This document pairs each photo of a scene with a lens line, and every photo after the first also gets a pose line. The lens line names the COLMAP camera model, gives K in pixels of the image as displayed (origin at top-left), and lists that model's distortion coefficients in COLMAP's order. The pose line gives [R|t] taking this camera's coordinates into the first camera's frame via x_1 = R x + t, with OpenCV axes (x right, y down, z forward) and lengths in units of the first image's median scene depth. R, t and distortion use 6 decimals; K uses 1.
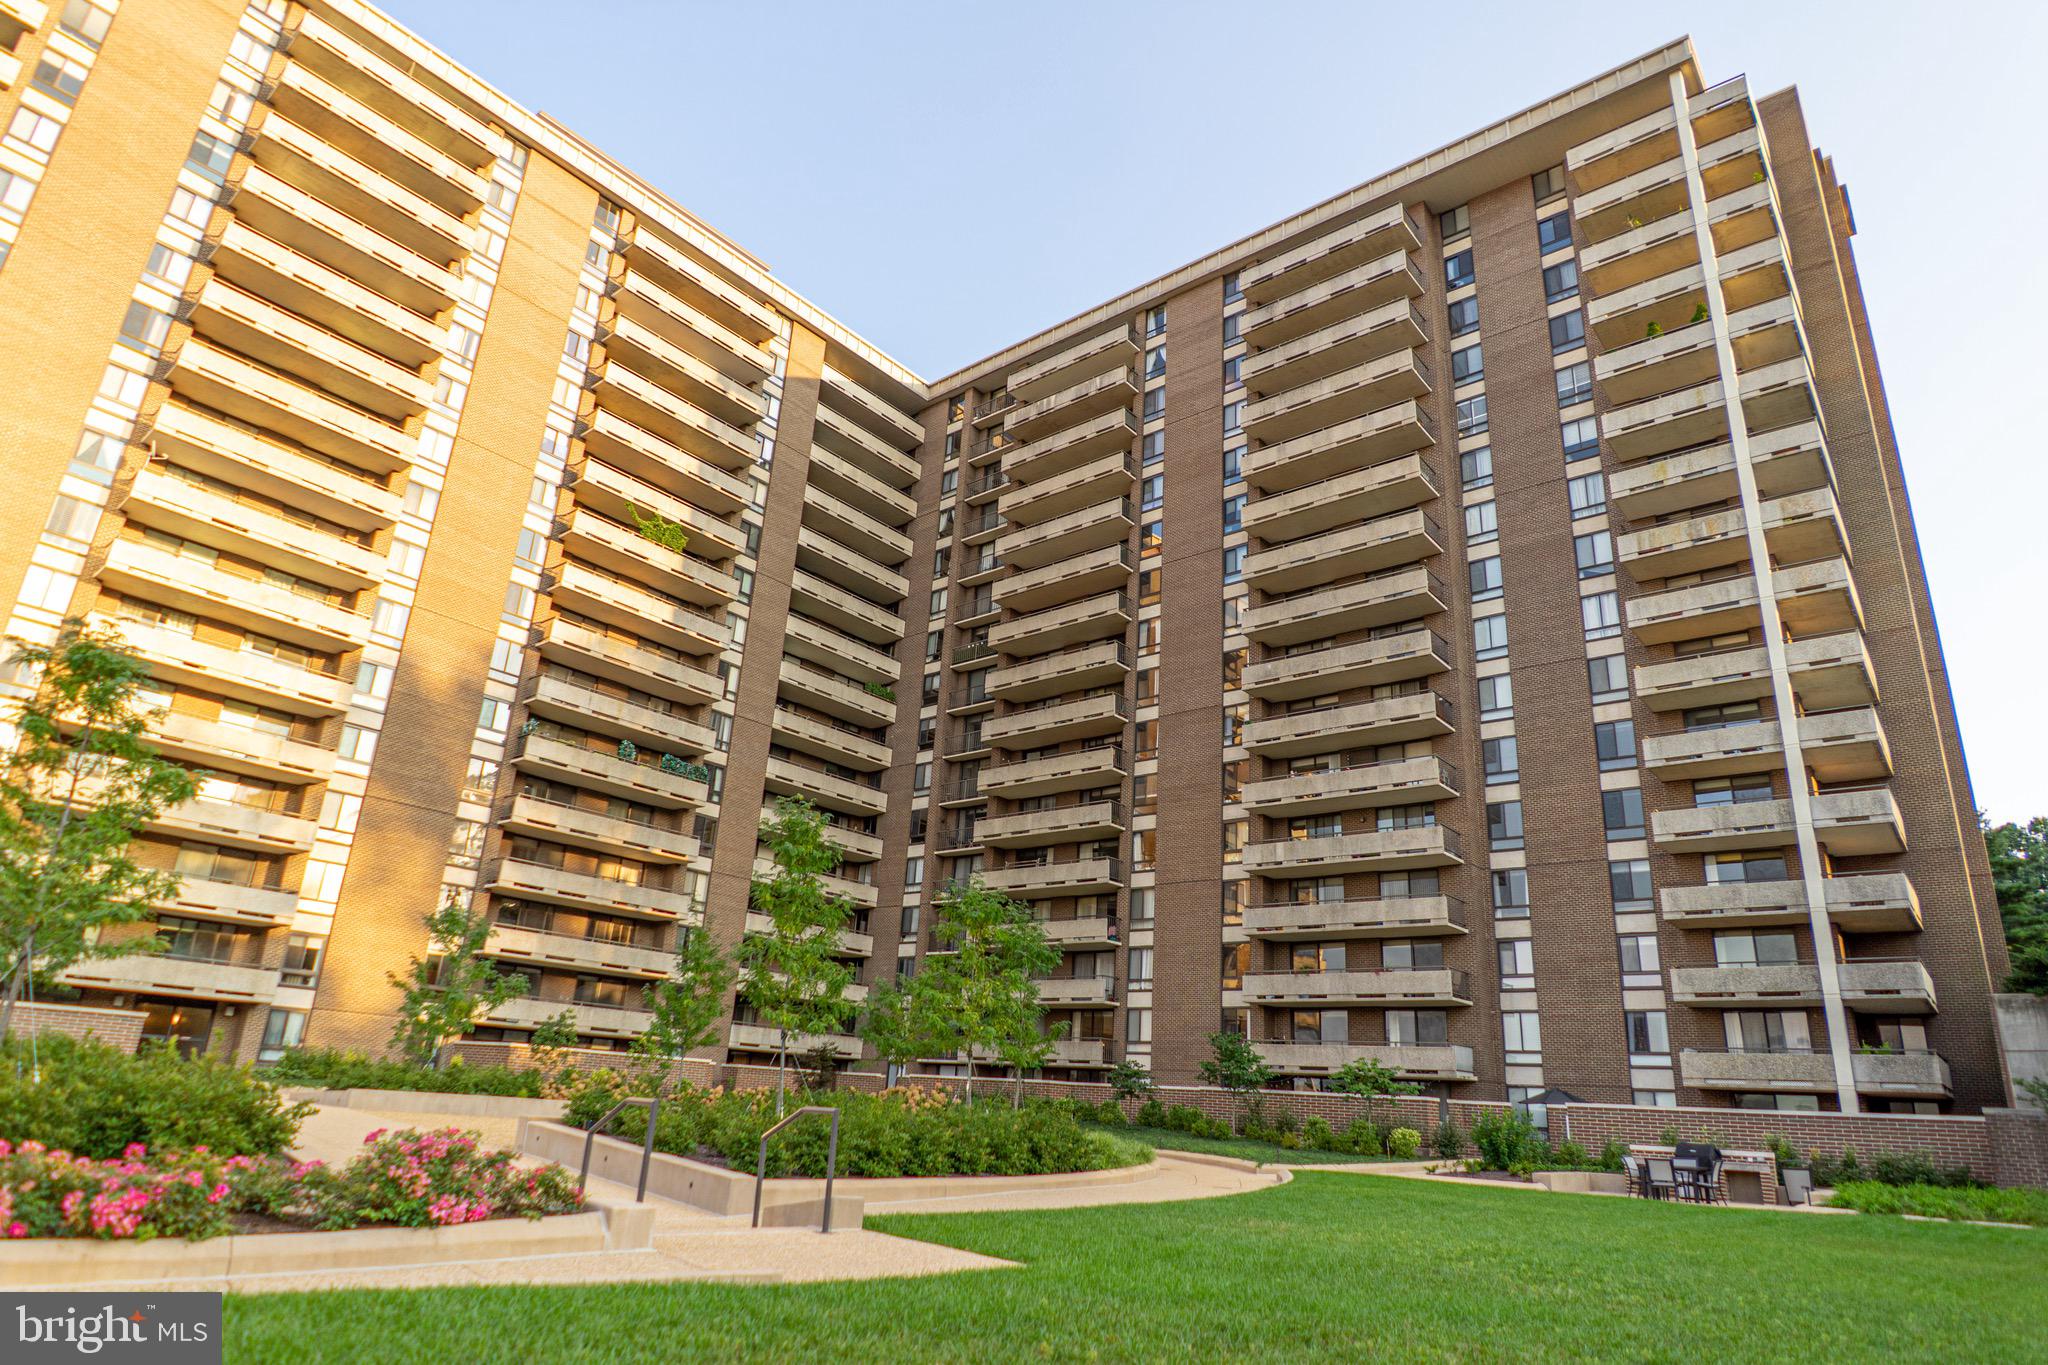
lens RADIAL K [[1162.1, 0, 1039.0], [0, 1162.1, 688.7], [0, 0, 1]] dist [-0.027502, 0.001644]
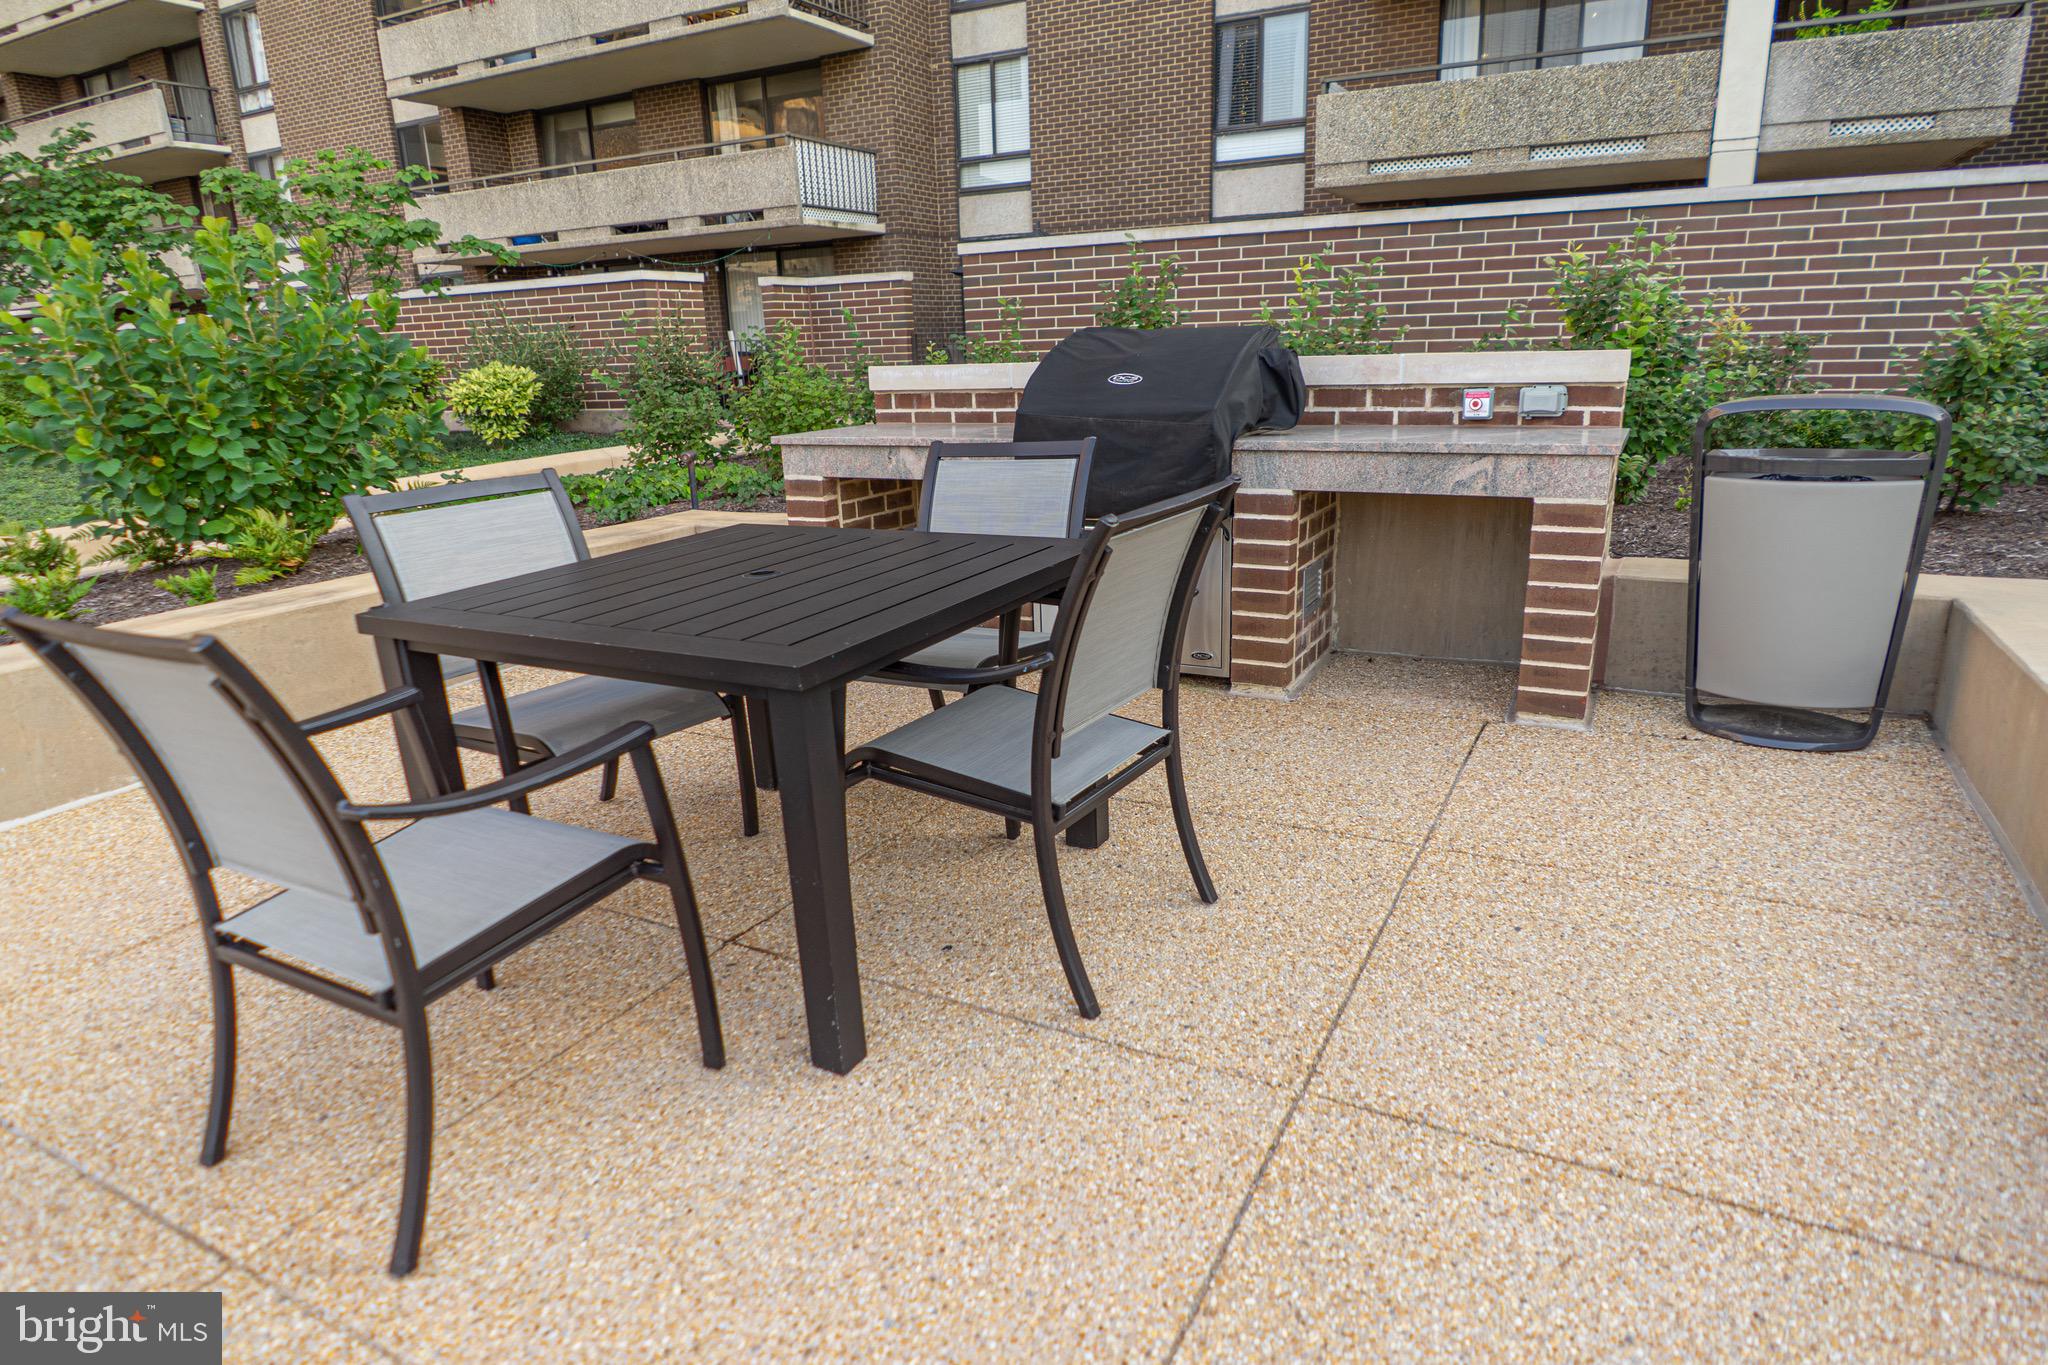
lens RADIAL K [[1162.1, 0, 1028.7], [0, 1162.1, 683.1], [0, 0, 1]] dist [-0.027502, 0.001644]
pose [[0.976401, -0.140789, 0.163767, 0.325043], [0.017138, 0.806422, 0.591093, 0.212885], [-0.215285, -0.574337, 0.789804, 0.530261]]
